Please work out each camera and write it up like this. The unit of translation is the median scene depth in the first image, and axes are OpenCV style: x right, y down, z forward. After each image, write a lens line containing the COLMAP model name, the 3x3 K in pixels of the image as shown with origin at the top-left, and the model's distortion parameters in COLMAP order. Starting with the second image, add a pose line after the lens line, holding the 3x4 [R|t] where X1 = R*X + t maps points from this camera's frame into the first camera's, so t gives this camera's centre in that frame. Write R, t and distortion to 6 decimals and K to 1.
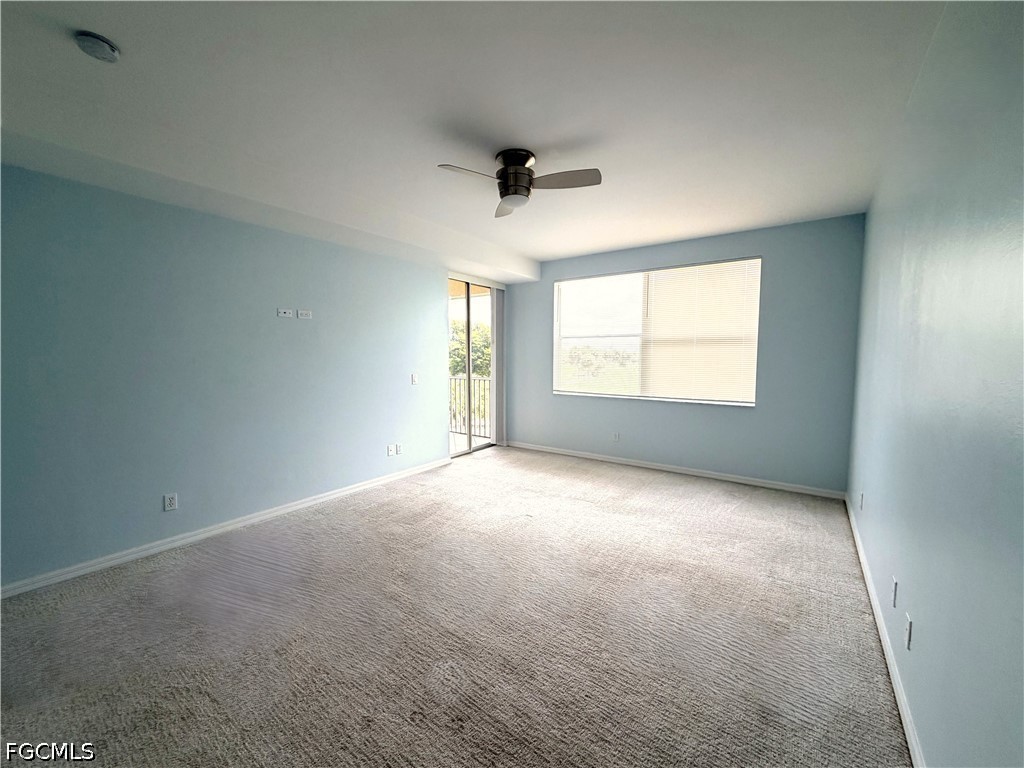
lens RADIAL K [[408.0, 0, 508.9], [0, 408.0, 384.2], [0, 0, 1]] dist [0.002660, 0.000178]
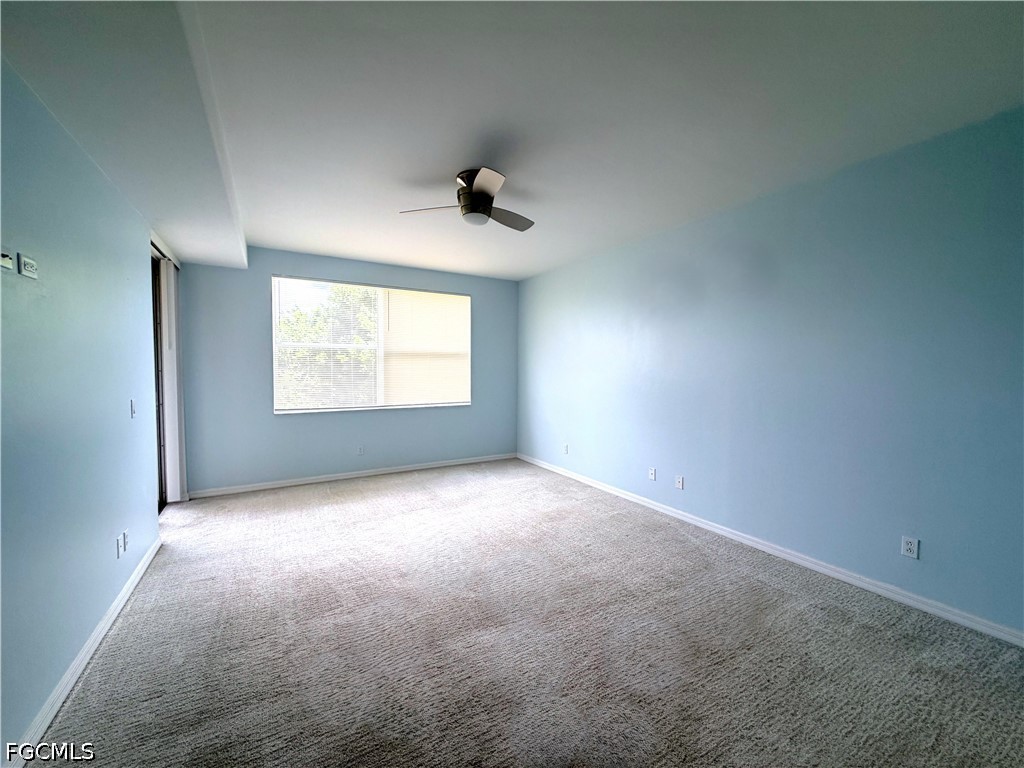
lens RADIAL K [[408.0, 0, 507.4], [0, 408.0, 381.3], [0, 0, 1]] dist [0.002660, 0.000178]
pose [[0.410025, -0.030797, 0.911554, -0.561665], [0.064378, 0.997914, 0.004756, -0.020129], [-0.909800, 0.056734, 0.411152, 0.320603]]
